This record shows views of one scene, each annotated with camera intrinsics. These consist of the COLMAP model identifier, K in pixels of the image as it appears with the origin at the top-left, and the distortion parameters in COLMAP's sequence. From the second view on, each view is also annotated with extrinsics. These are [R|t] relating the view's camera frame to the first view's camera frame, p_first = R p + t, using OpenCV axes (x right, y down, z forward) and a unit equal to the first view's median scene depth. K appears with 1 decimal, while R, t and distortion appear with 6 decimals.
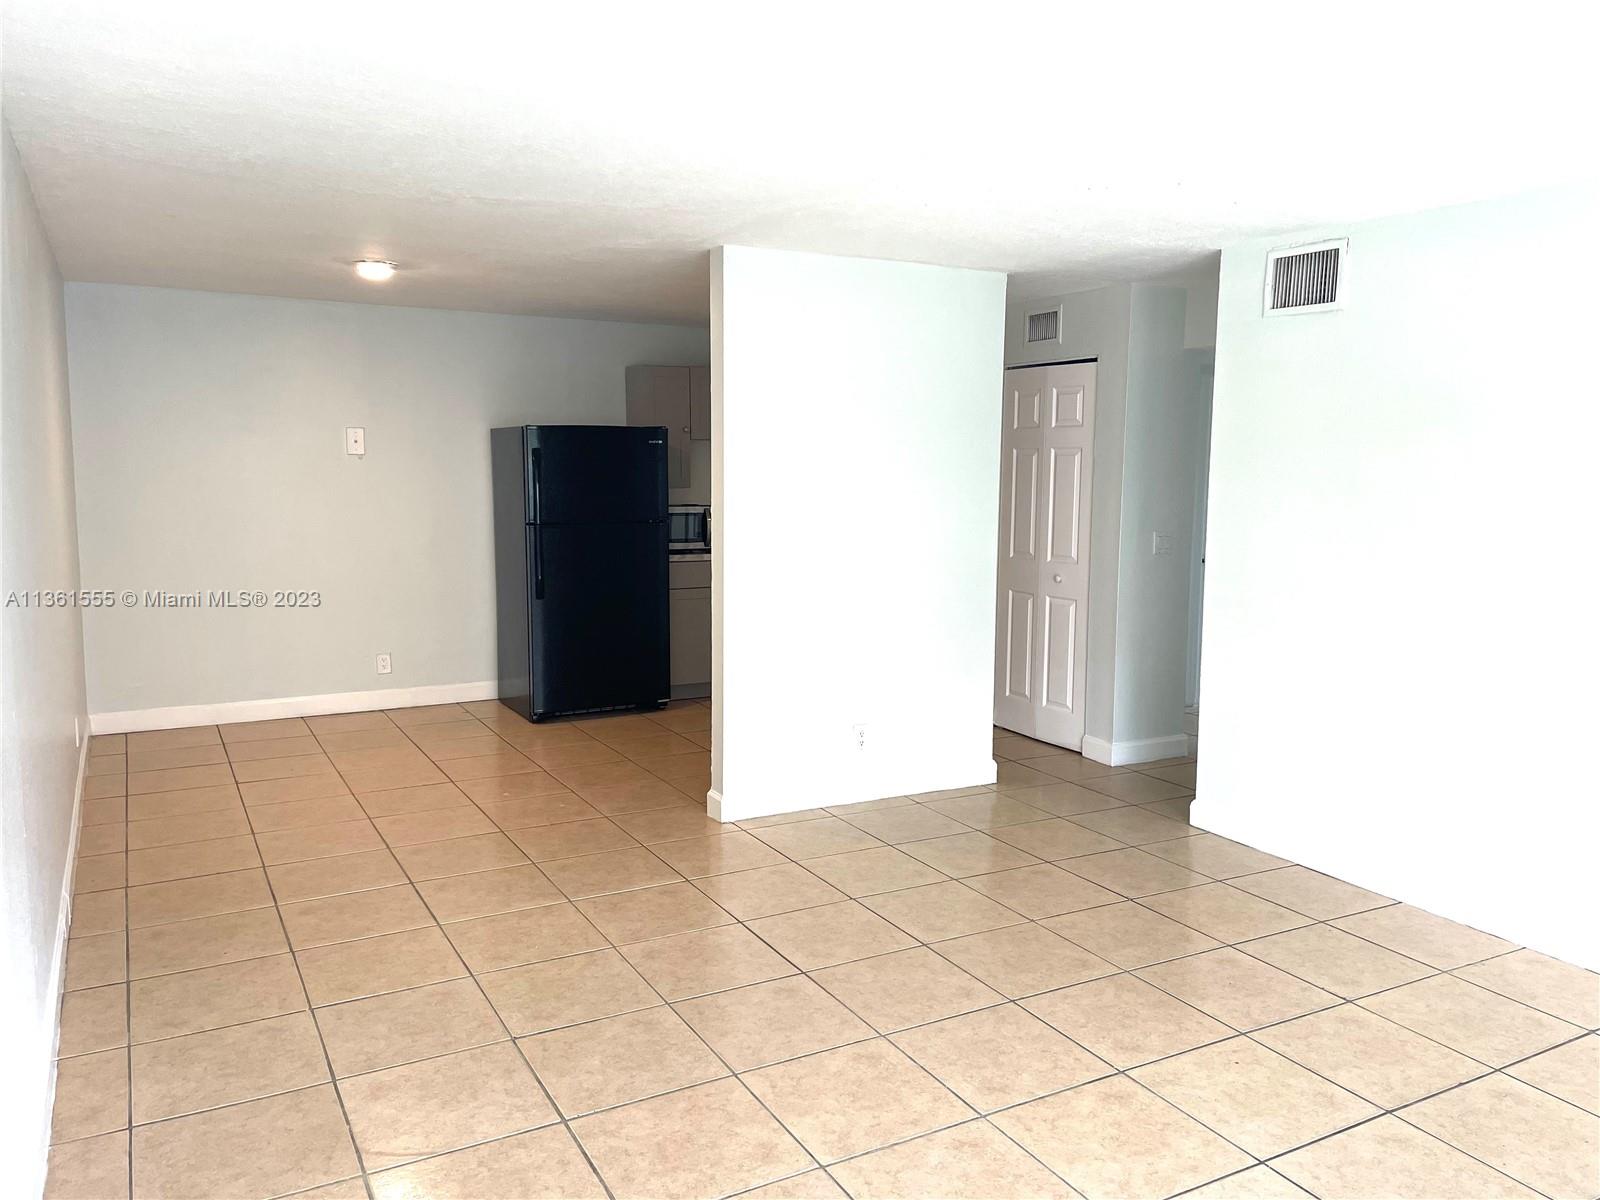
lens RADIAL K [[1206.5, 0, 816.2], [0, 1206.5, 604.6], [0, 0, 1]] dist [0.081908, -0.103357]
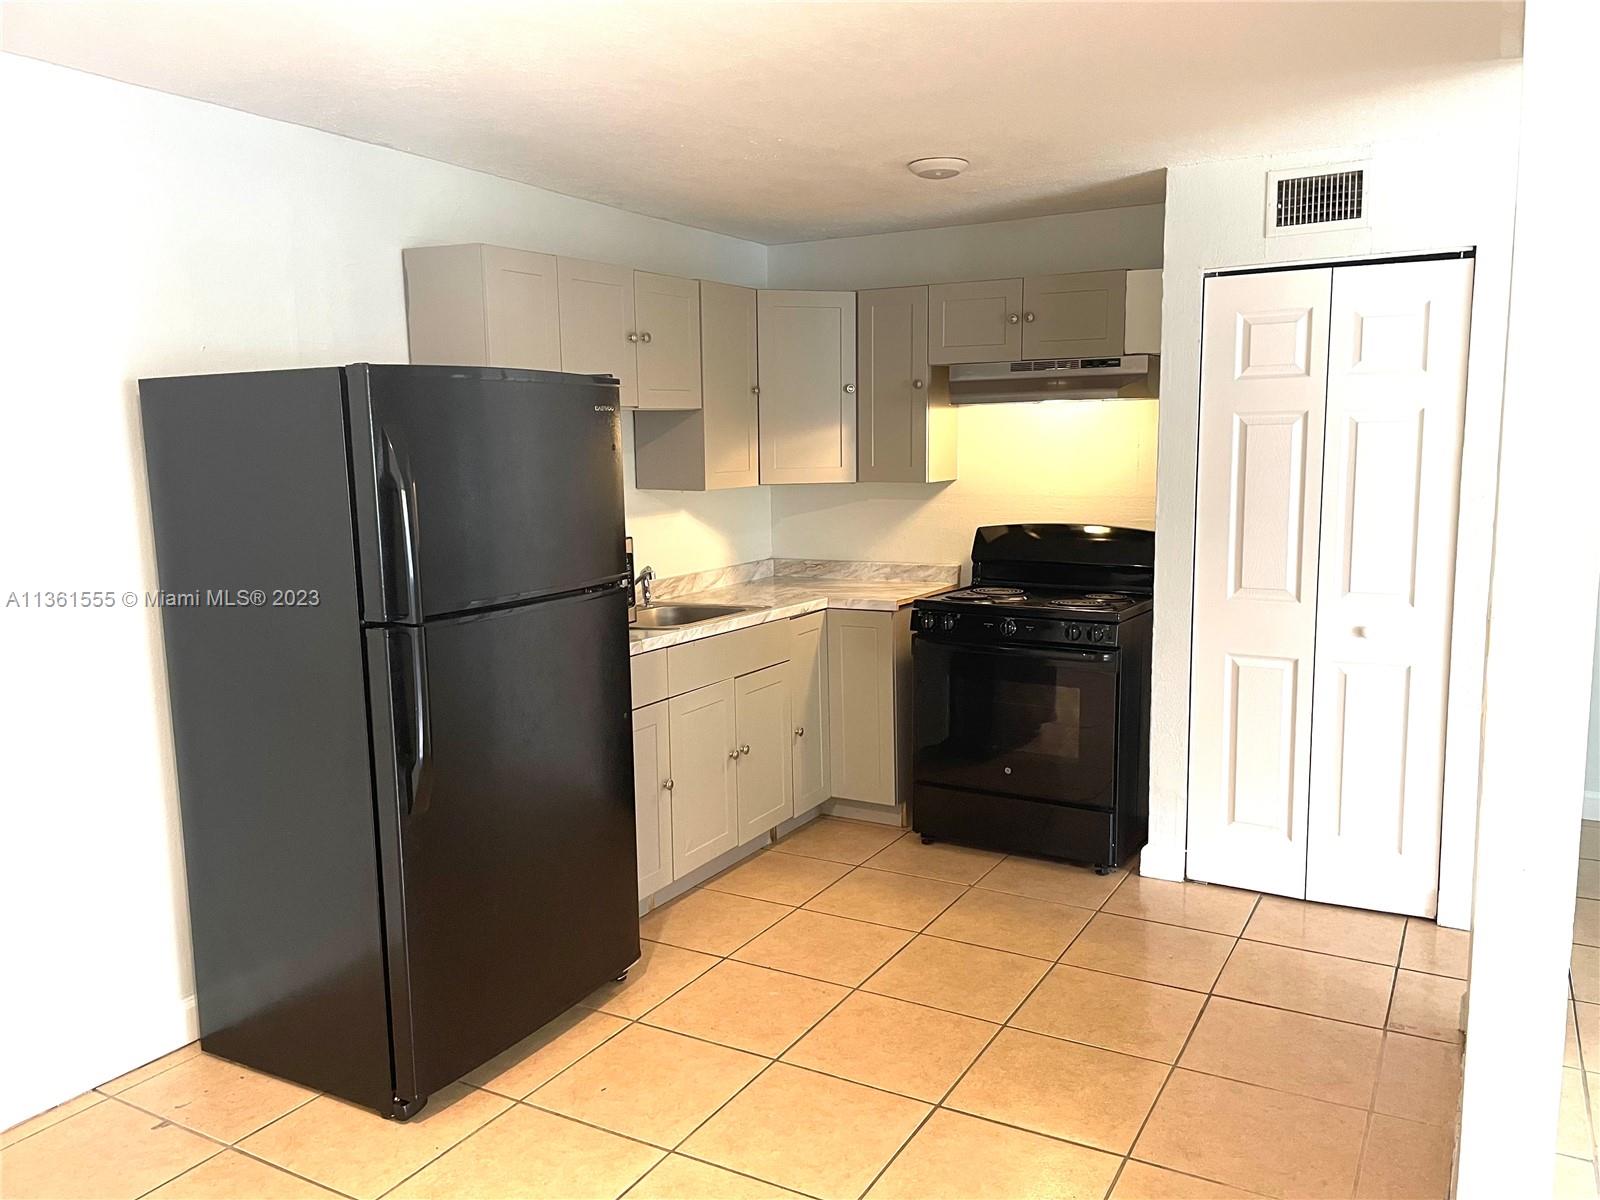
lens RADIAL K [[1206.5, 0, 816.2], [0, 1206.5, 604.6], [0, 0, 1]] dist [0.081908, -0.103357]
pose [[0.855477, -0.088364, 0.510247, -0.343246], [0.083109, 0.995989, 0.033144, -0.079517], [-0.511129, 0.014053, 0.859389, 0.651781]]
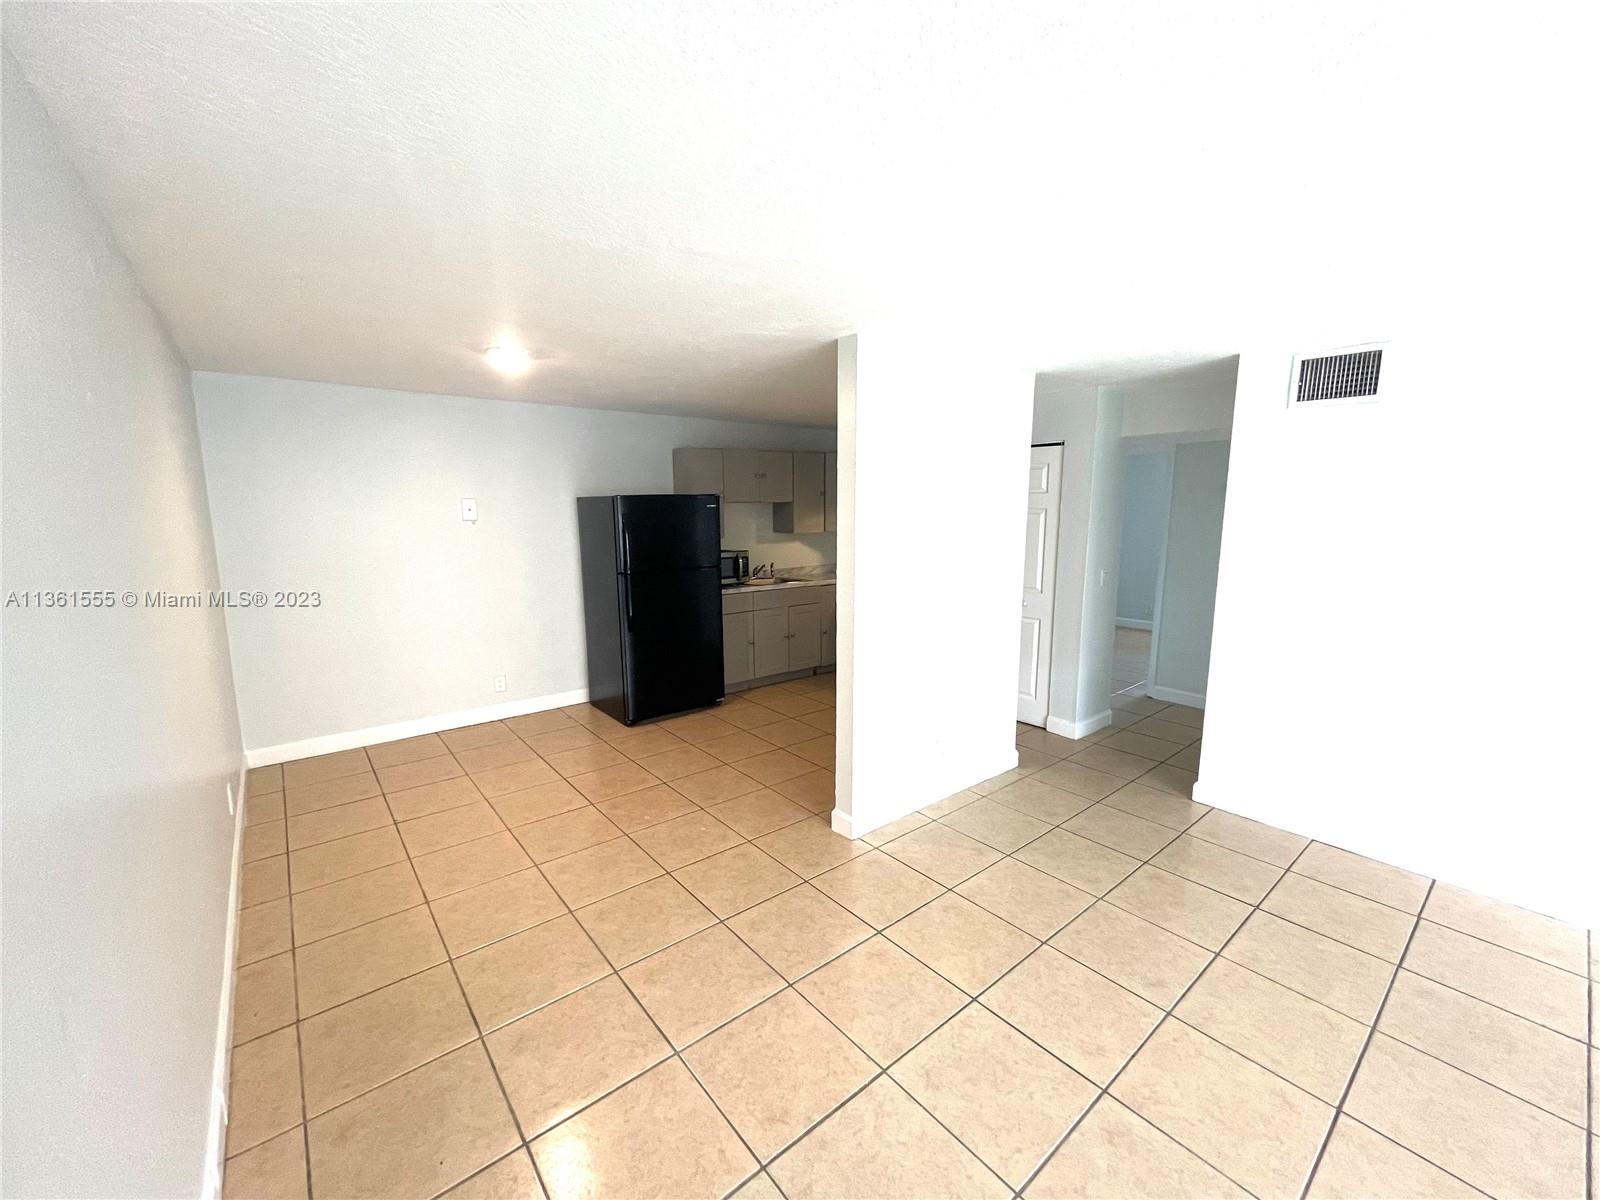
lens RADIAL K [[648.7, 0, 800.9], [0, 648.7, 602.2], [0, 0, 1]] dist [-0.000002, -0.000038]
pose [[0.984681, -0.037463, 0.170296, -0.183942], [0.031859, 0.998861, 0.035524, -0.059172], [-0.171433, -0.029554, 0.984752, 0.326603]]
